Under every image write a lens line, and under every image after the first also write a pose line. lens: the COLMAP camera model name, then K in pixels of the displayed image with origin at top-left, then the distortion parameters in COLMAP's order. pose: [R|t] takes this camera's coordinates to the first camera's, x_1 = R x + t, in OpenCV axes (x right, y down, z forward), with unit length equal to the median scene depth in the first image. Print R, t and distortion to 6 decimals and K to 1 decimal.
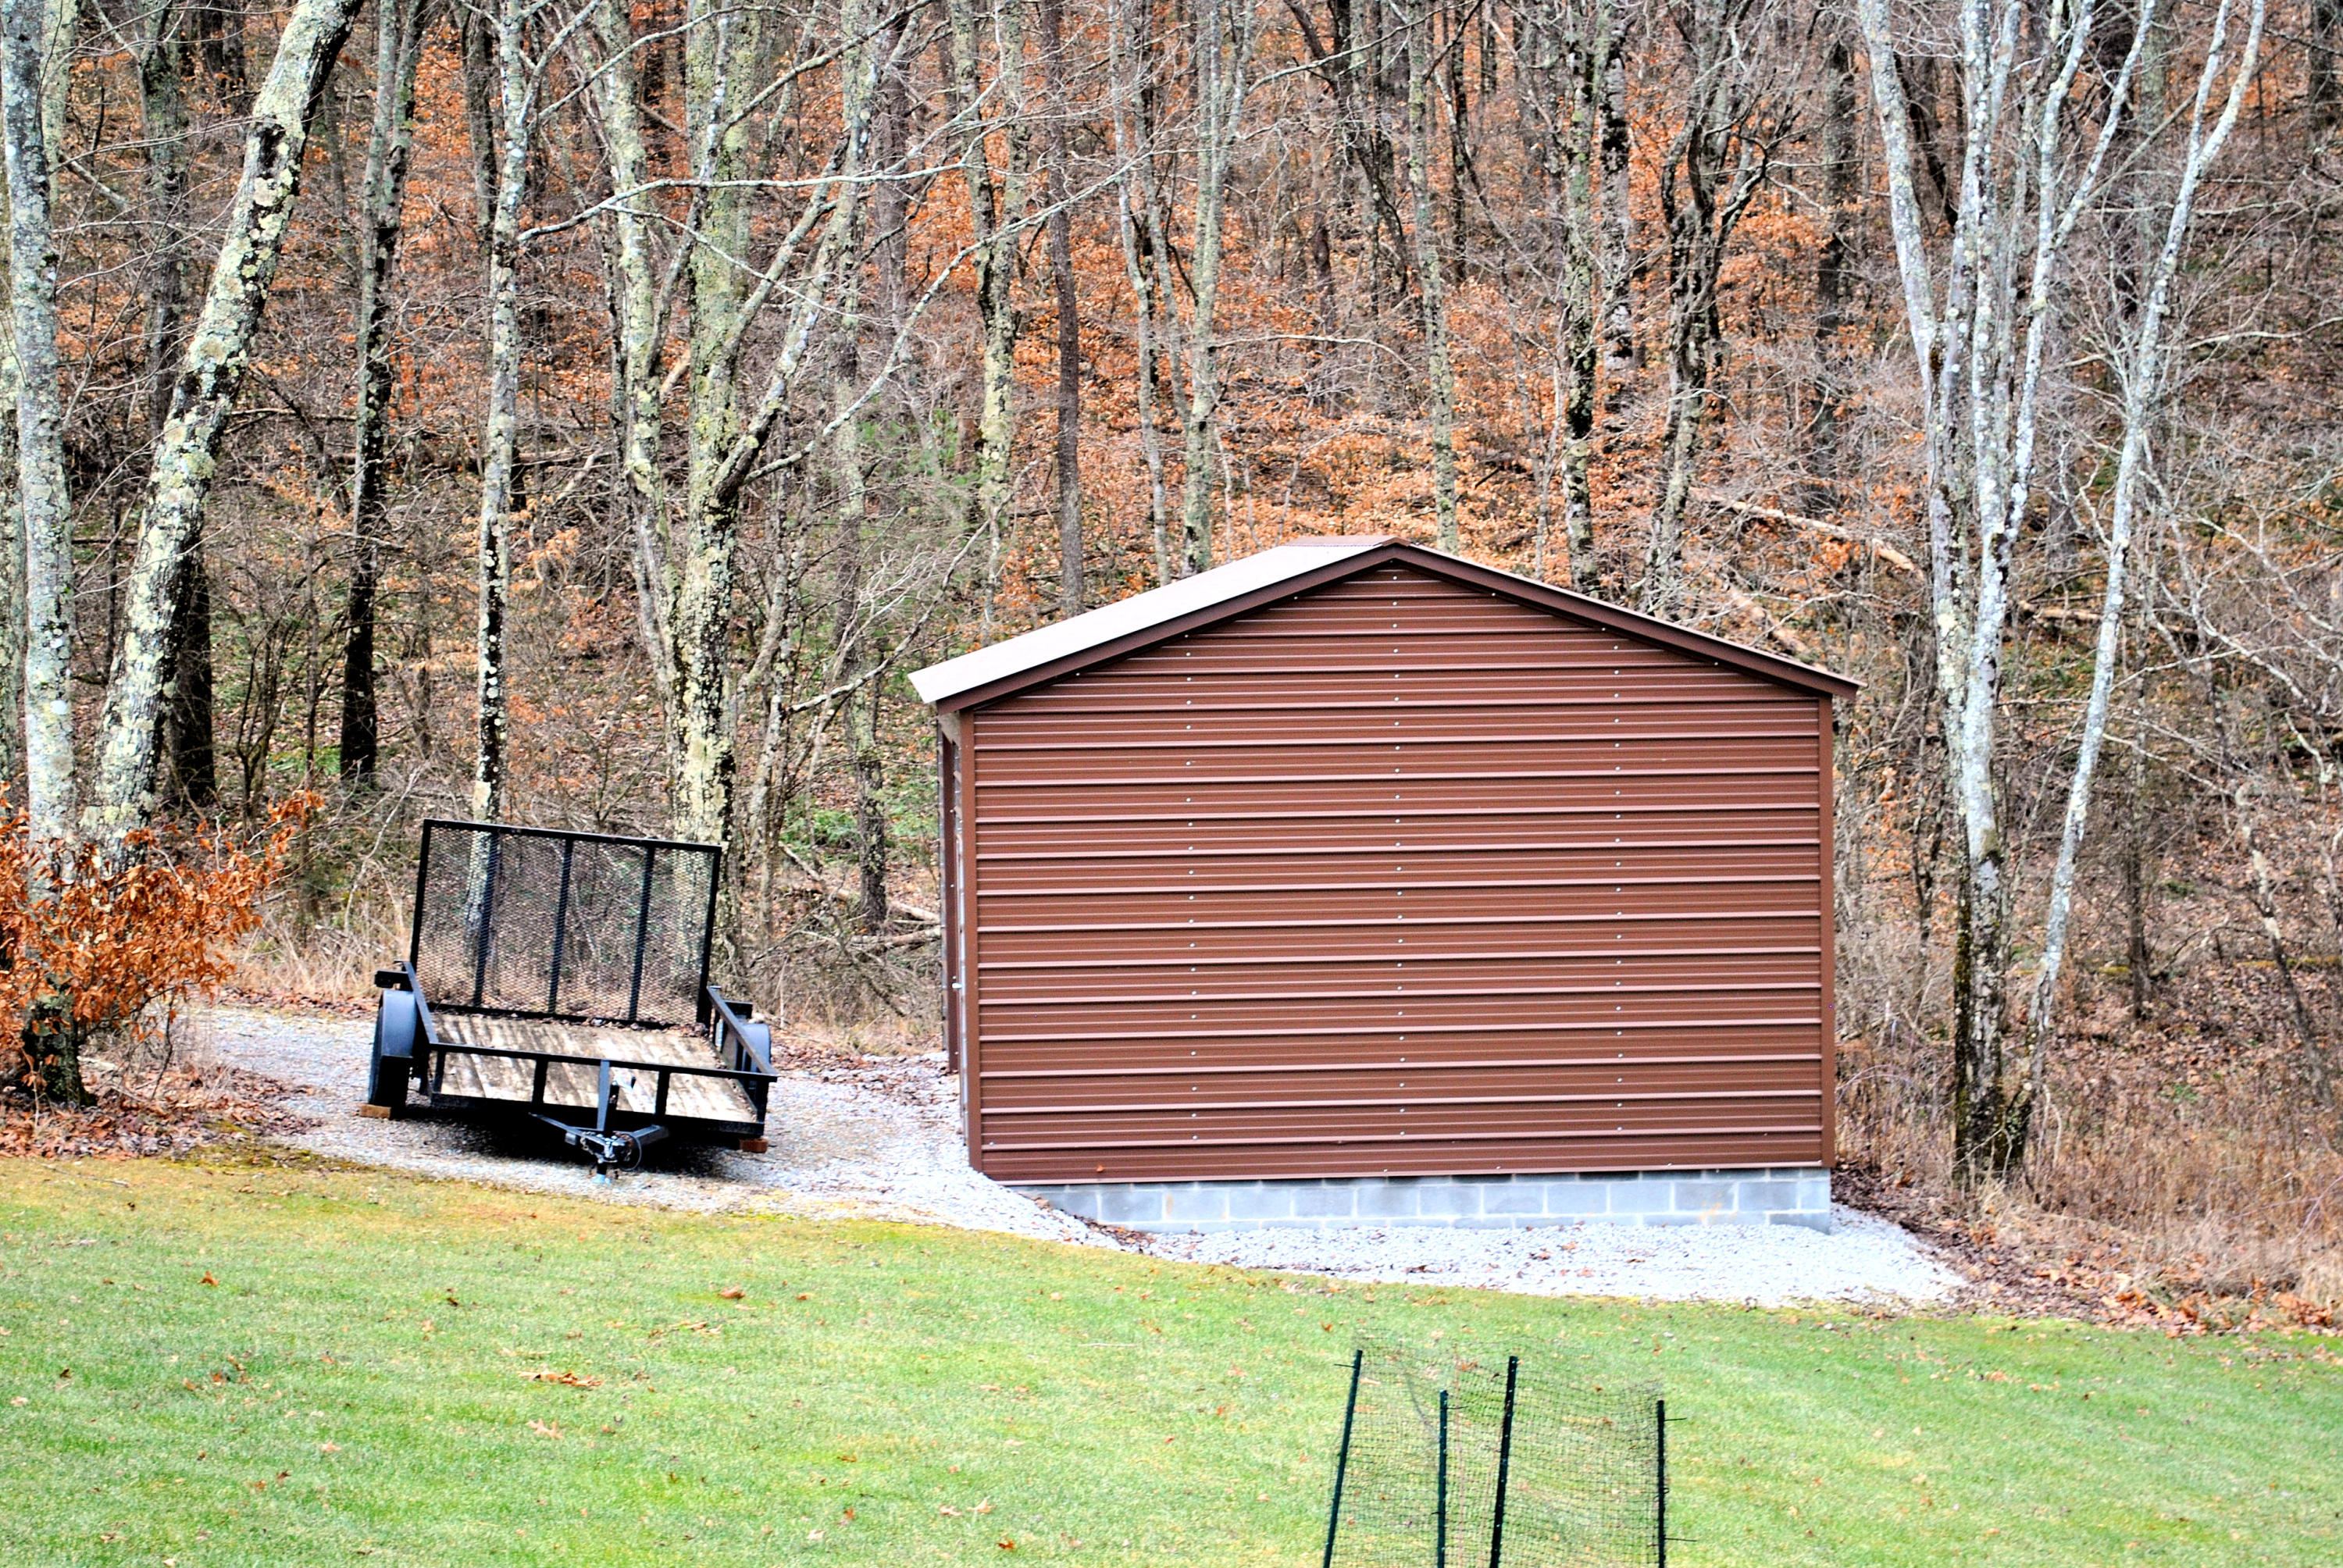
lens RADIAL K [[5070.1, 0, 1172.7], [0, 5070.1, 784.8], [0, 0, 1]] dist [0.131674, 0.000000]
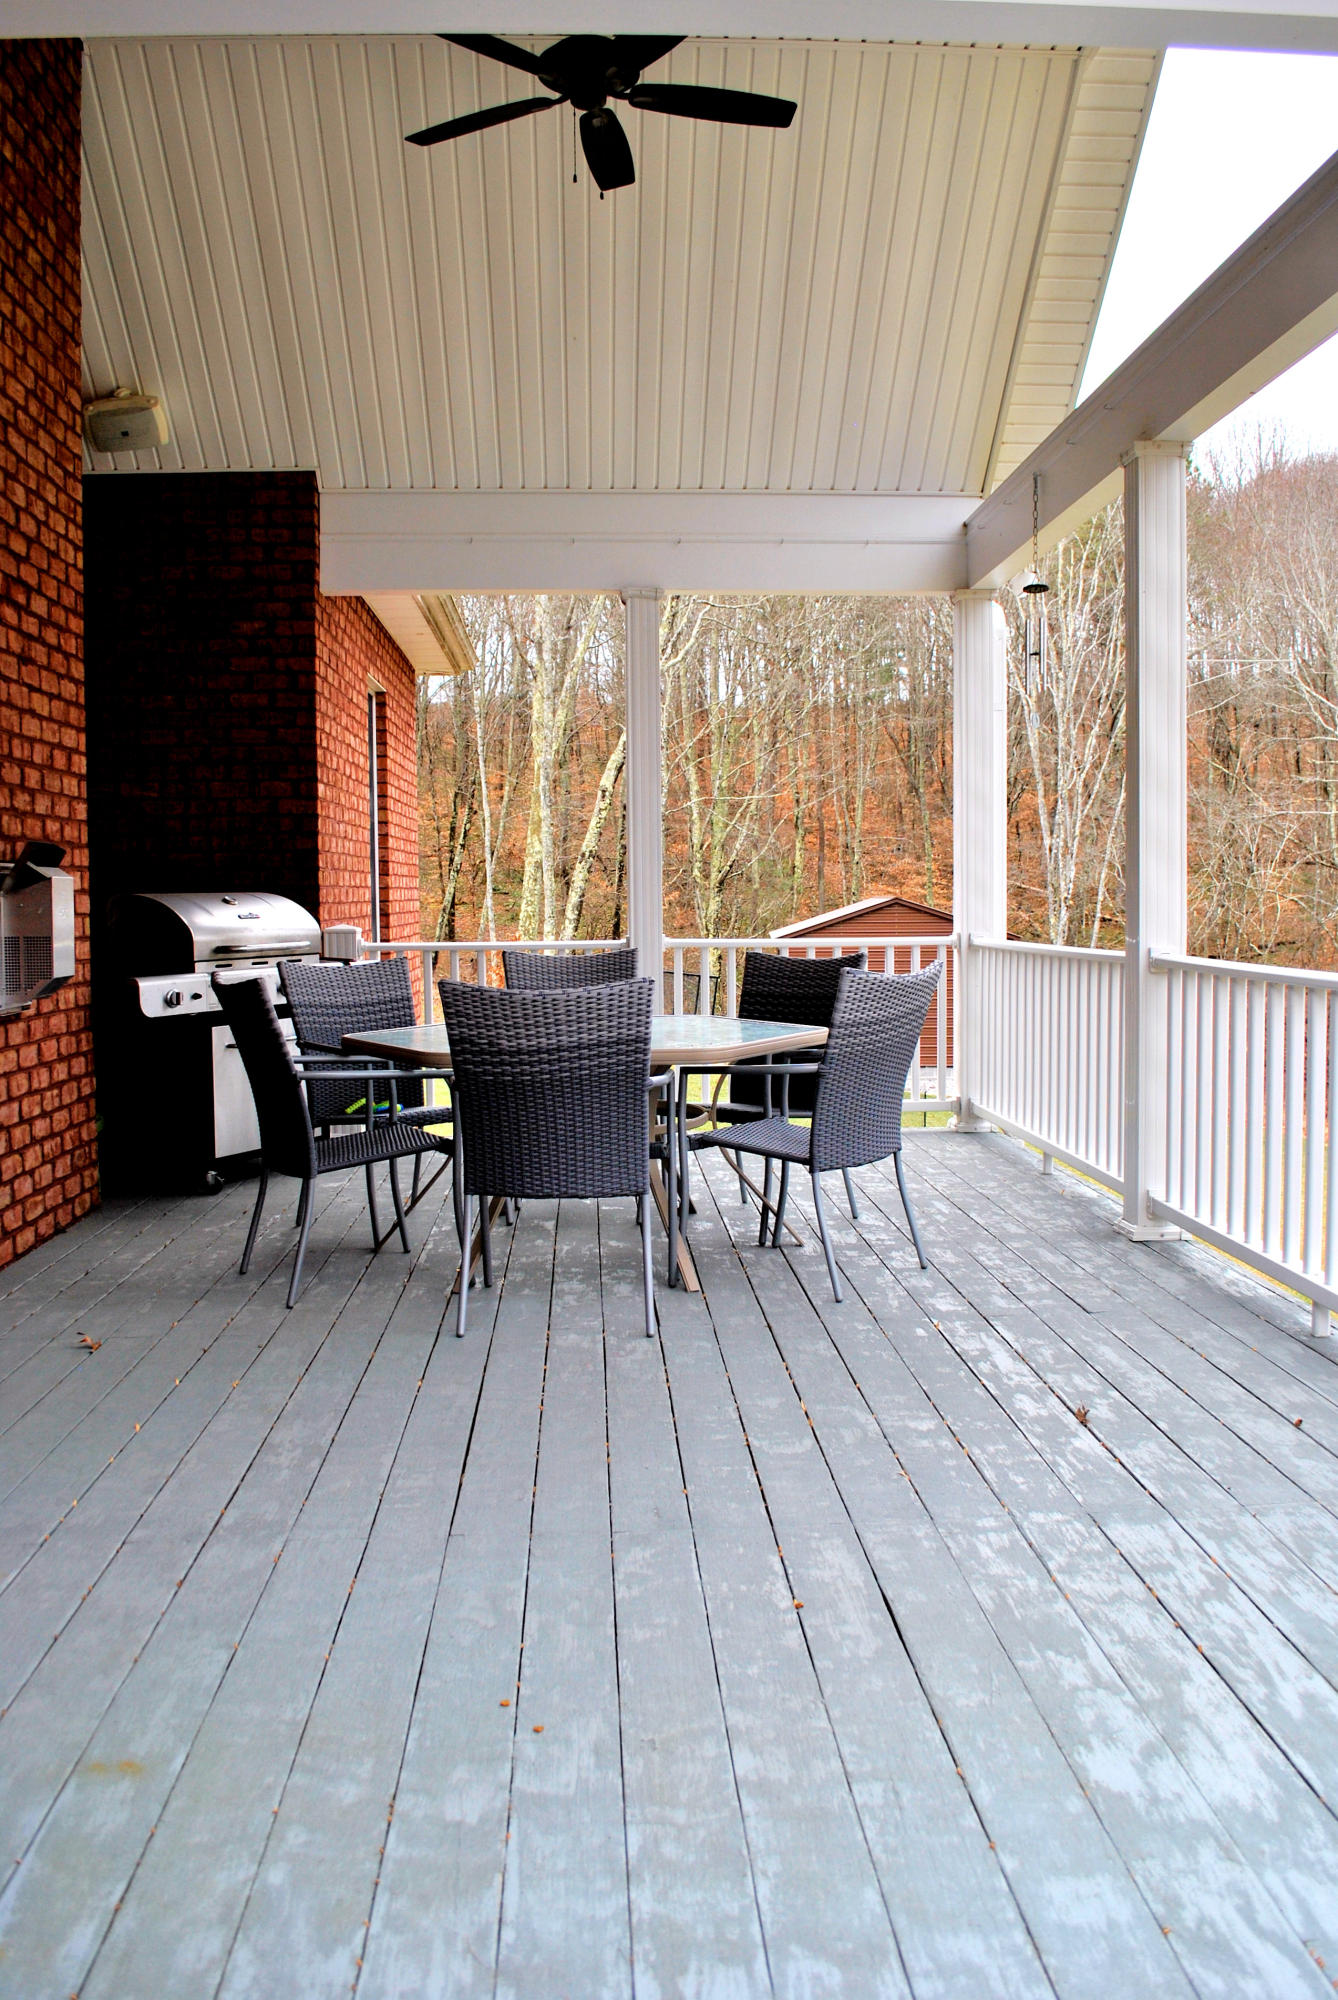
lens RADIAL K [[1600.1, 0, 668.1], [0, 1600.1, 1001.0], [0, 0, 1]] dist [-0.071448, 0.010119]
pose [[0.992743, 0.014359, -0.119396, 0.011480], [-0.012100, 0.999734, 0.019622, 0.004990], [0.119646, -0.018035, 0.992653, -0.130796]]
